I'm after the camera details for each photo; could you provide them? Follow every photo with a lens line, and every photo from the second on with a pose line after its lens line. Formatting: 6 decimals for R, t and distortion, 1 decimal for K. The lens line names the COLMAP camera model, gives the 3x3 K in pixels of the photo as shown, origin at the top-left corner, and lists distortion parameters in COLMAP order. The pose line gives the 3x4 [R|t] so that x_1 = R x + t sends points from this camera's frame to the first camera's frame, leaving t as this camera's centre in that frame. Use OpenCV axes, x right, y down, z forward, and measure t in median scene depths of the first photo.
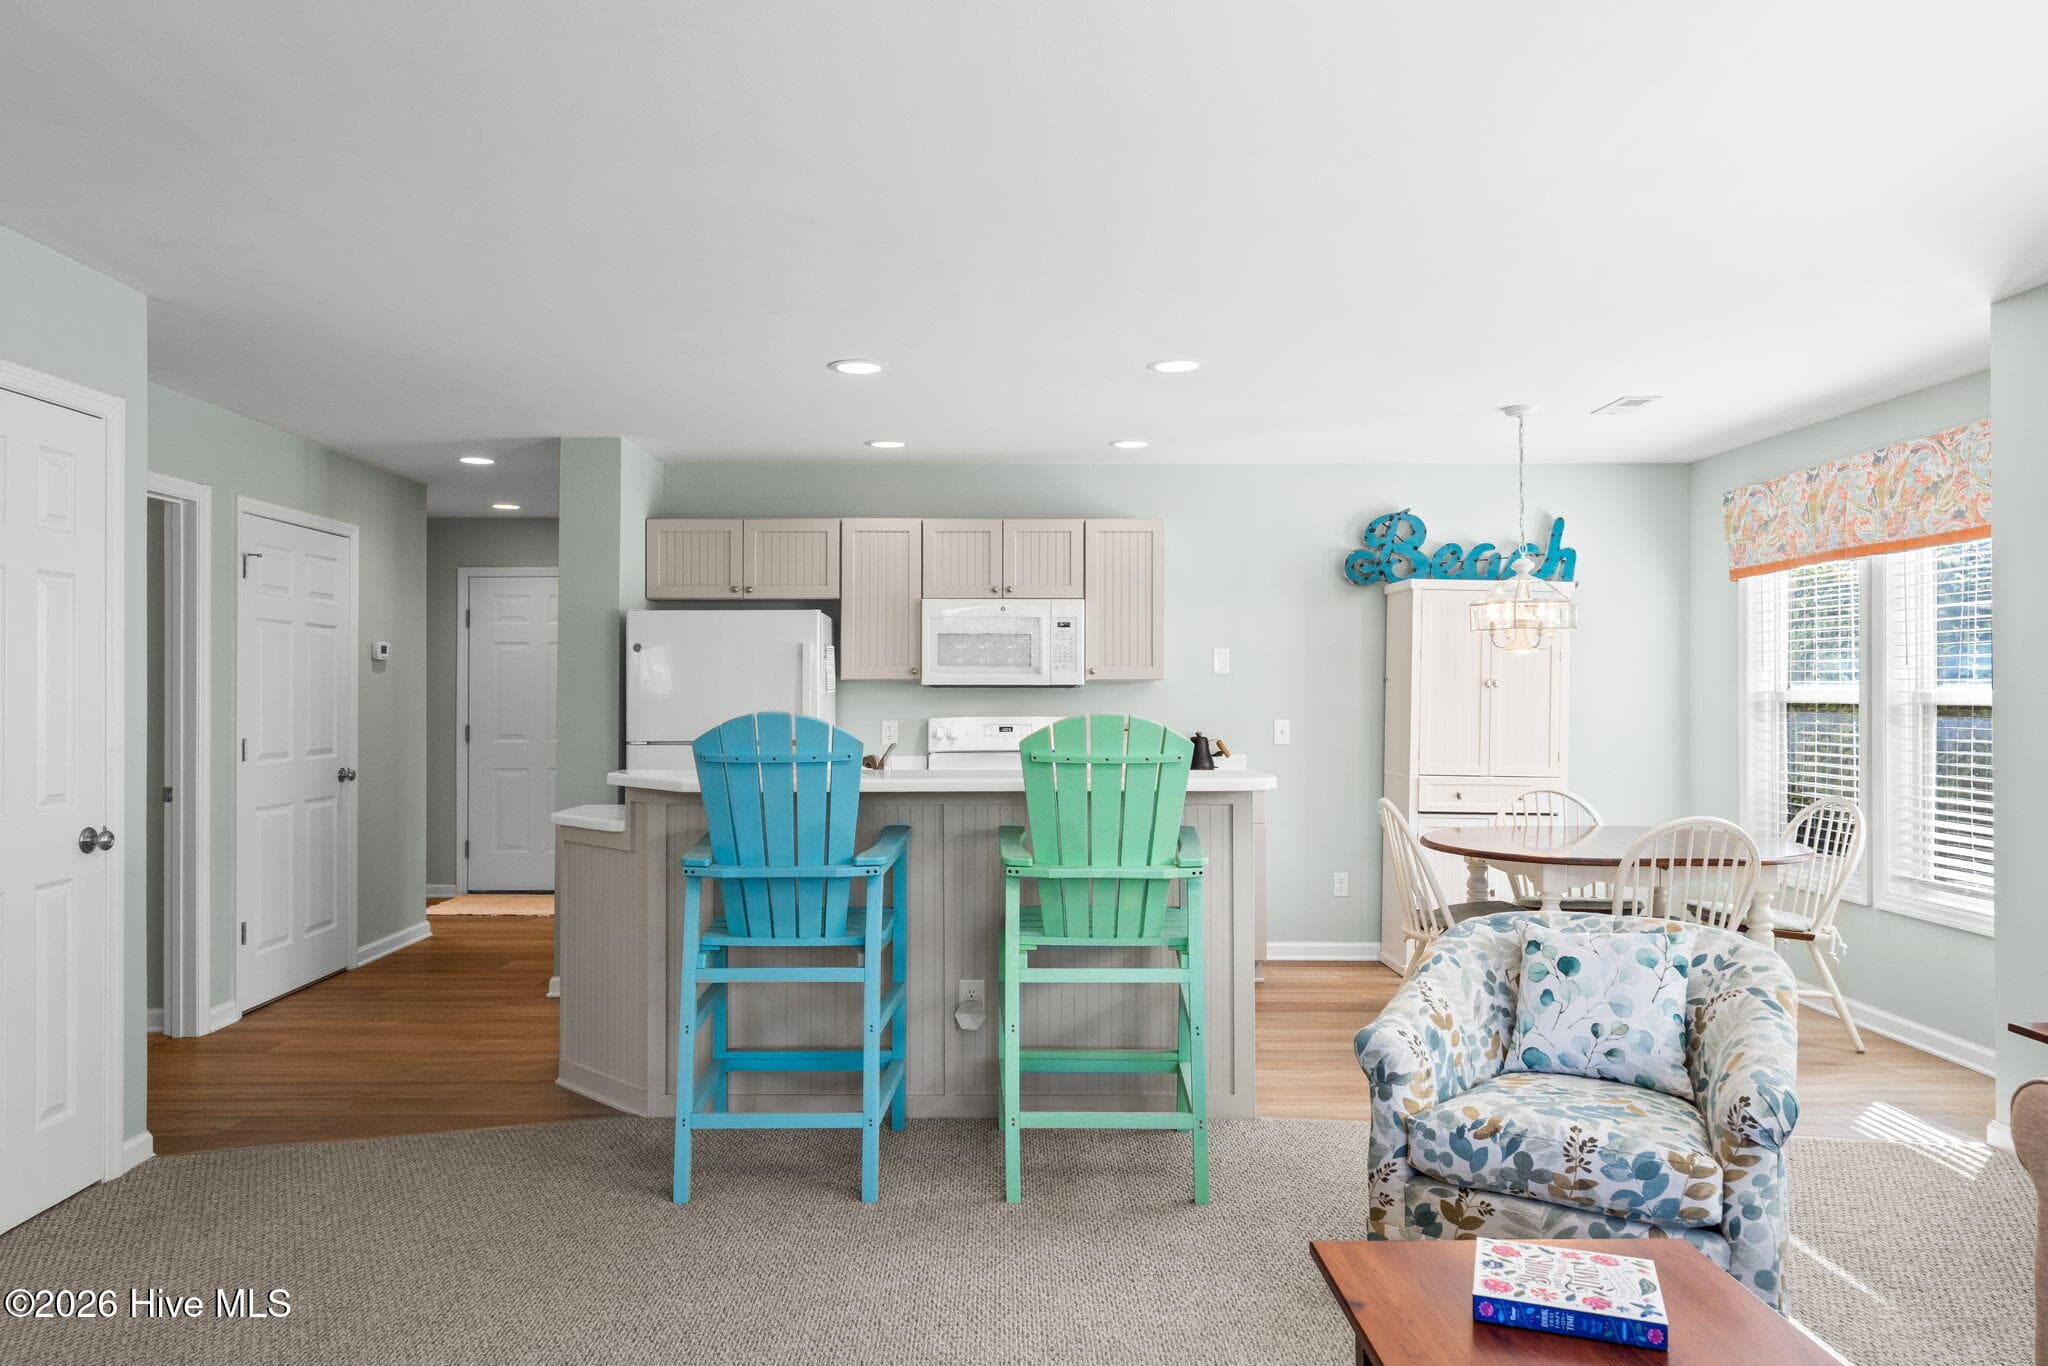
lens RADIAL K [[1341.3, 0, 1024.0], [0, 1341.3, 683.0], [0, 0, 1]] dist [-0.005155, -0.004411]
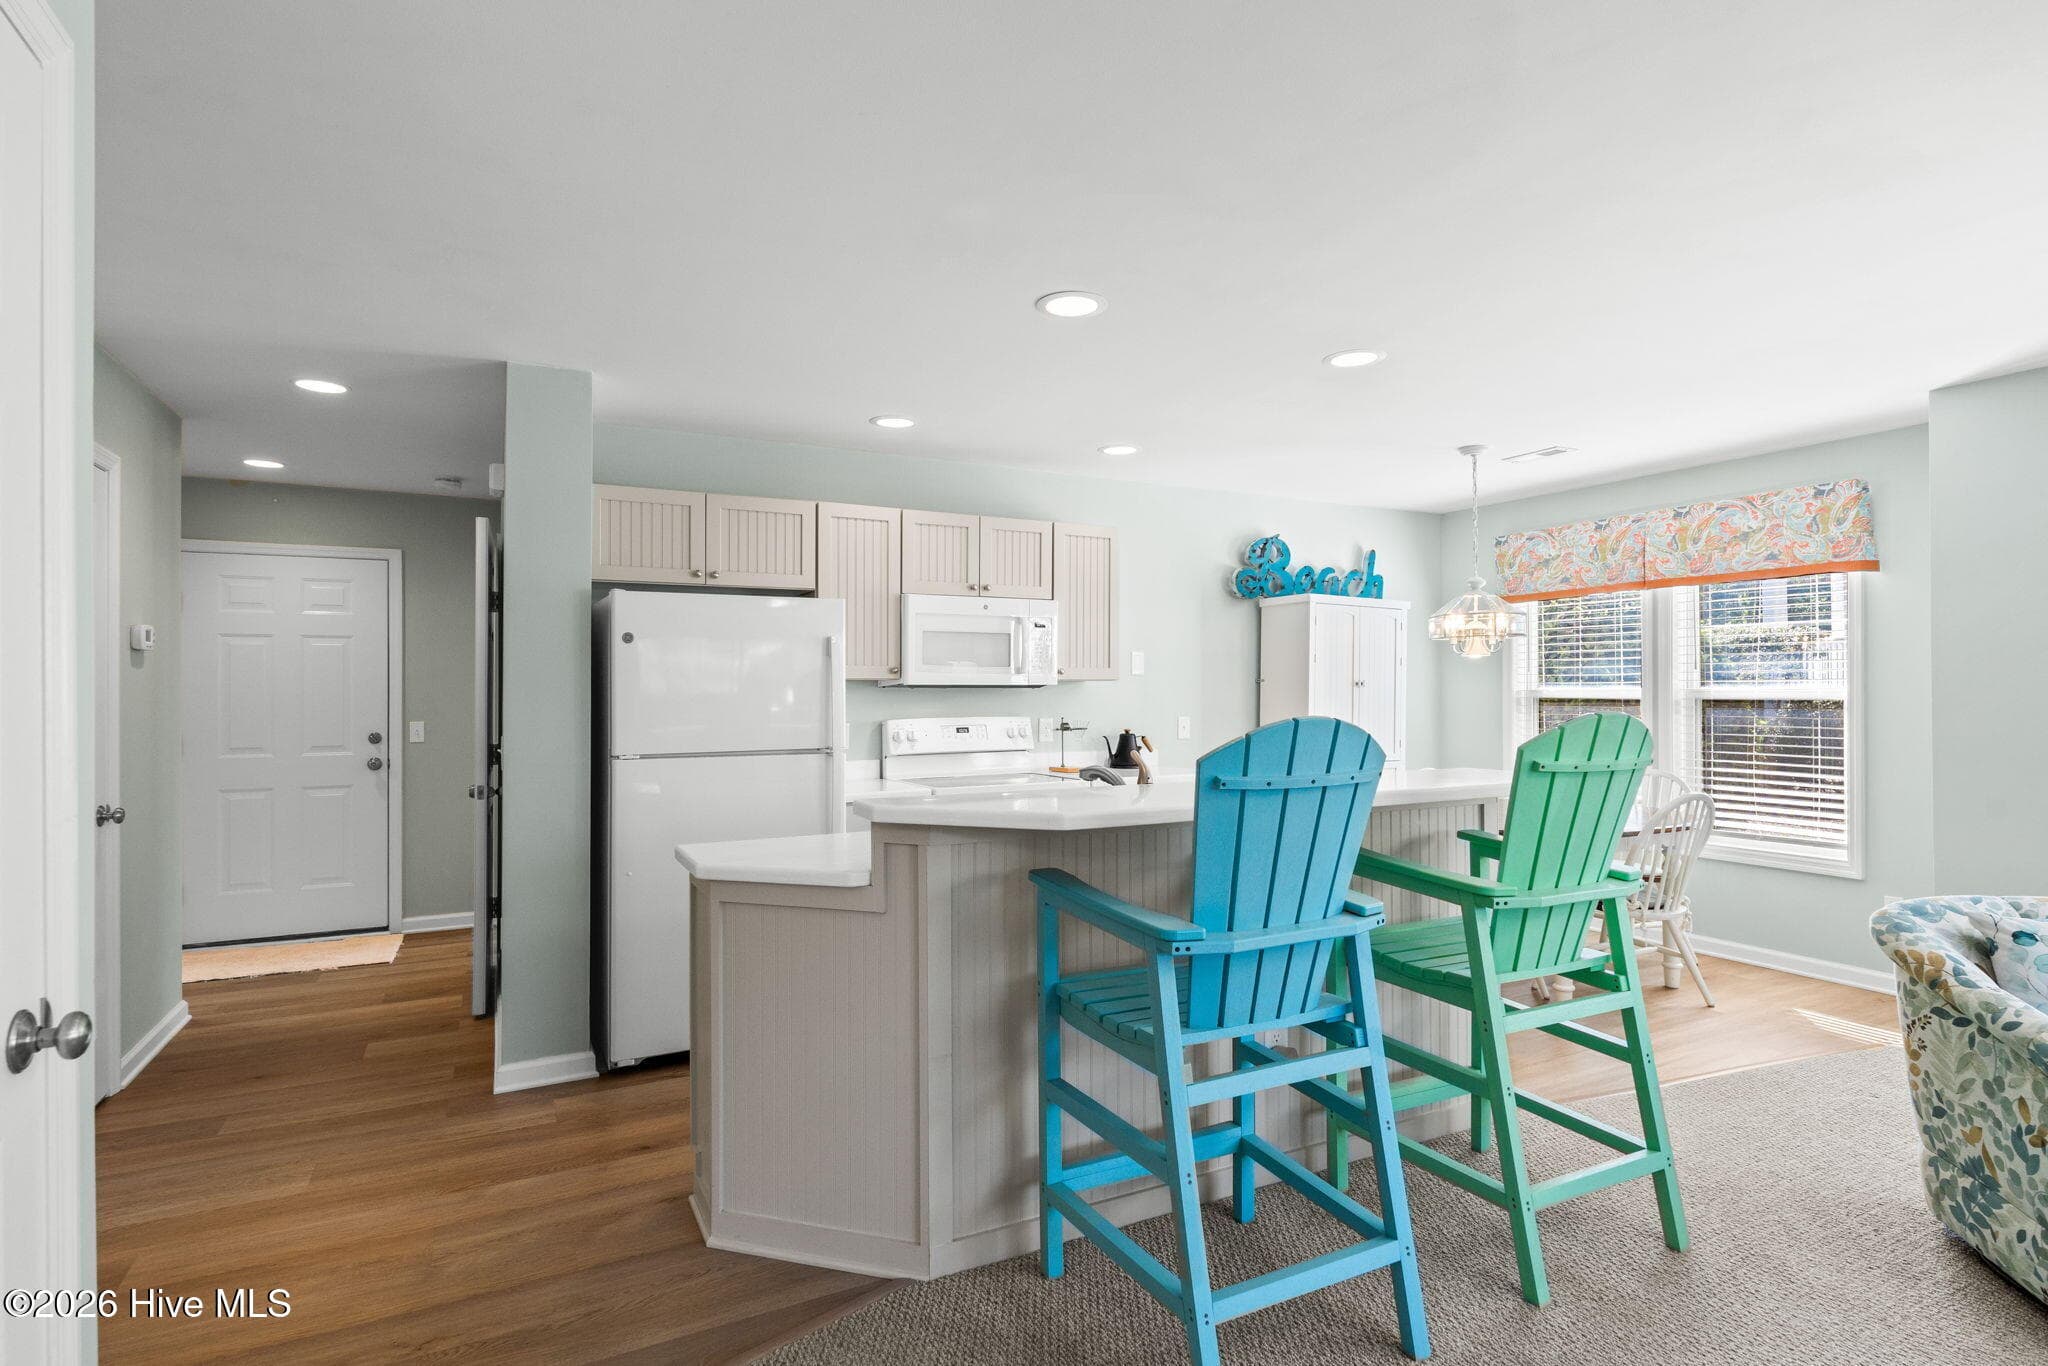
lens RADIAL K [[1011.0, 0, 1024.0], [0, 1011.0, 683.0], [0, 0, 1]] dist [-0.001852, 0.000370]
pose [[0.892884, 0.001211, 0.450285, -0.320188], [0.000459, 0.999993, -0.003600, 0.002789], [-0.450286, 0.003421, 0.892878, 0.325115]]
